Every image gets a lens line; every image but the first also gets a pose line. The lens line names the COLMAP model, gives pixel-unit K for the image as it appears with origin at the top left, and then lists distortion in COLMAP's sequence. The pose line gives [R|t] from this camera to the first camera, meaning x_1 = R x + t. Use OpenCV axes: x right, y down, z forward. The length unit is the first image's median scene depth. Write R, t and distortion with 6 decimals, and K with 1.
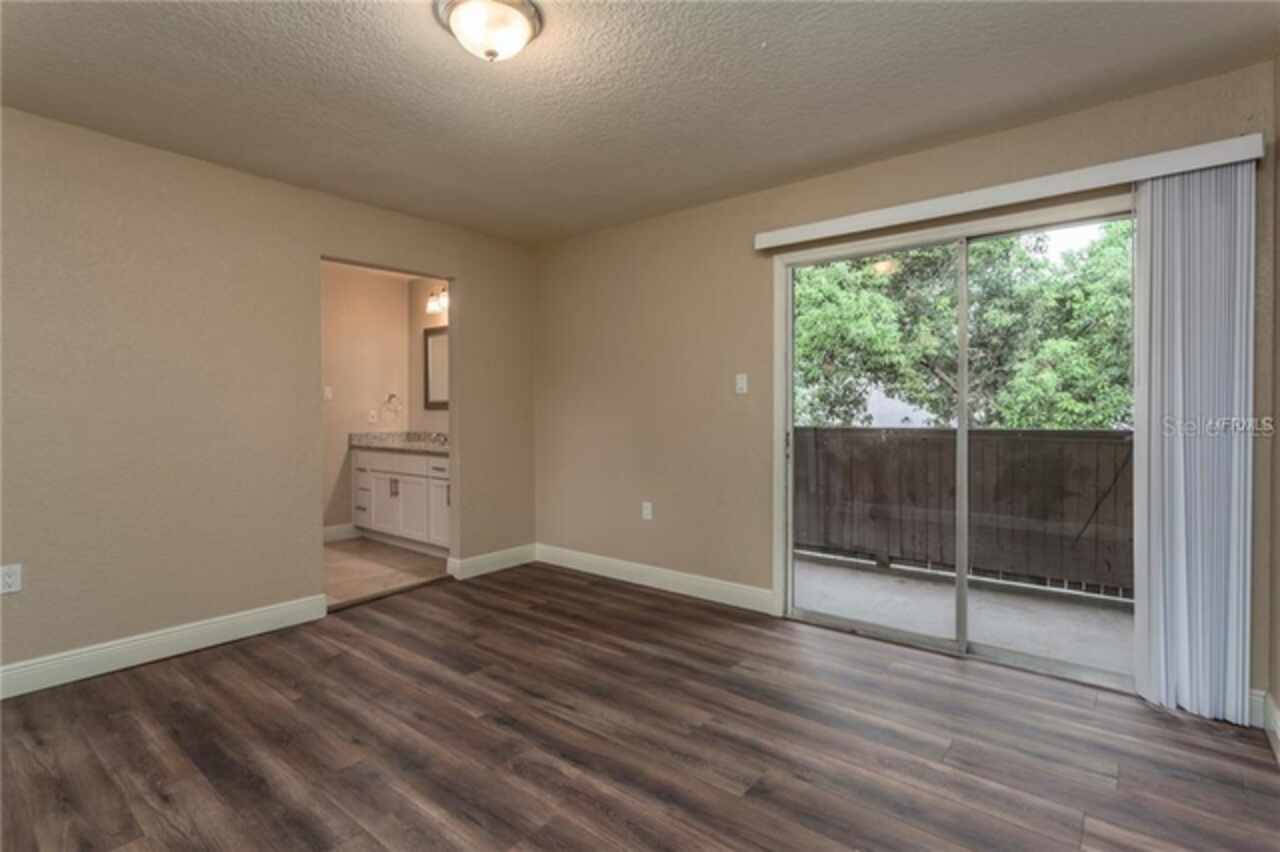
lens RADIAL K [[599.0, 0, 640.0], [0, 599.0, 426.0], [0, 0, 1]] dist [-0.000810, -0.000047]
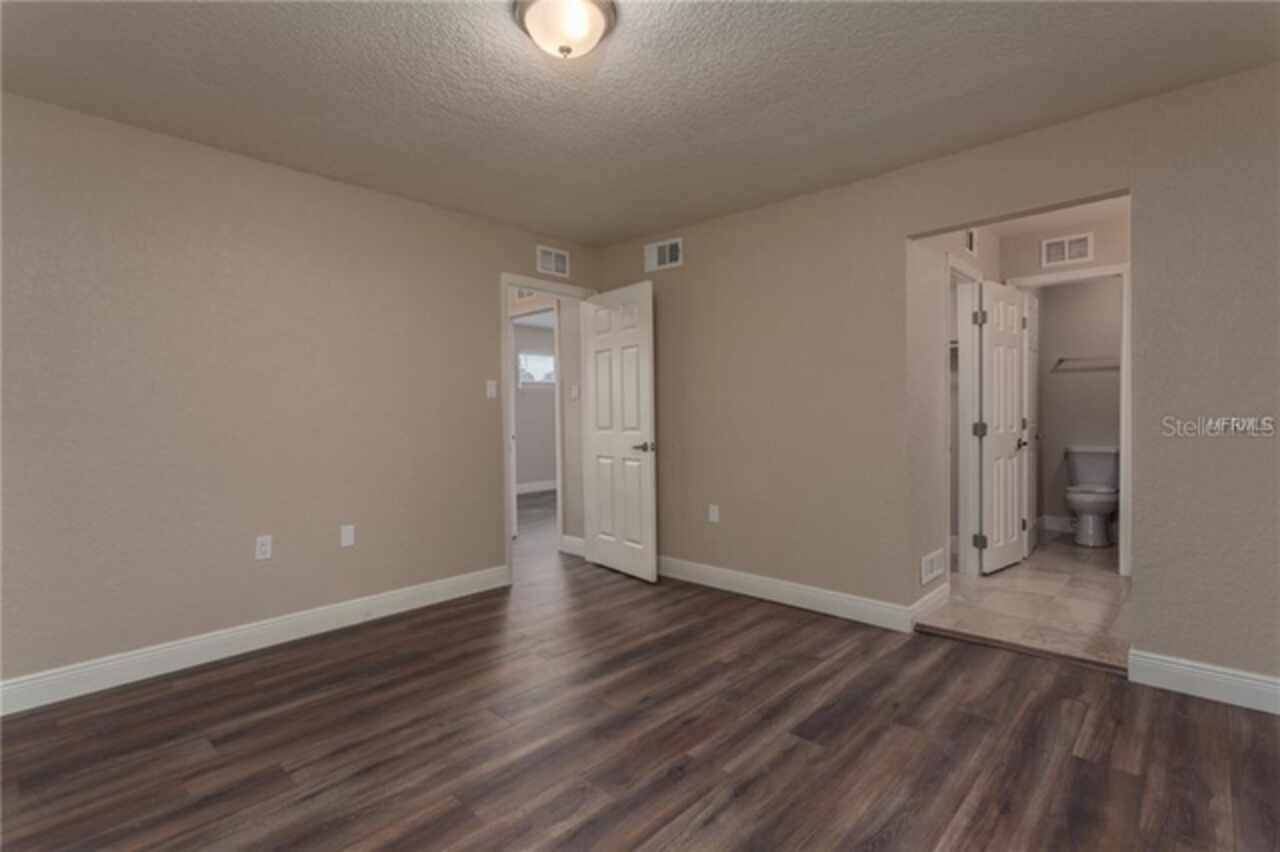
lens RADIAL K [[599.0, 0, 640.0], [0, 599.0, 426.0], [0, 0, 1]] dist [-0.000810, -0.000047]
pose [[-0.069614, 0.022260, -0.997326, 0.478908], [-0.011432, 0.999668, 0.023110, -0.014184], [0.997509, 0.013010, -0.069336, 0.777295]]
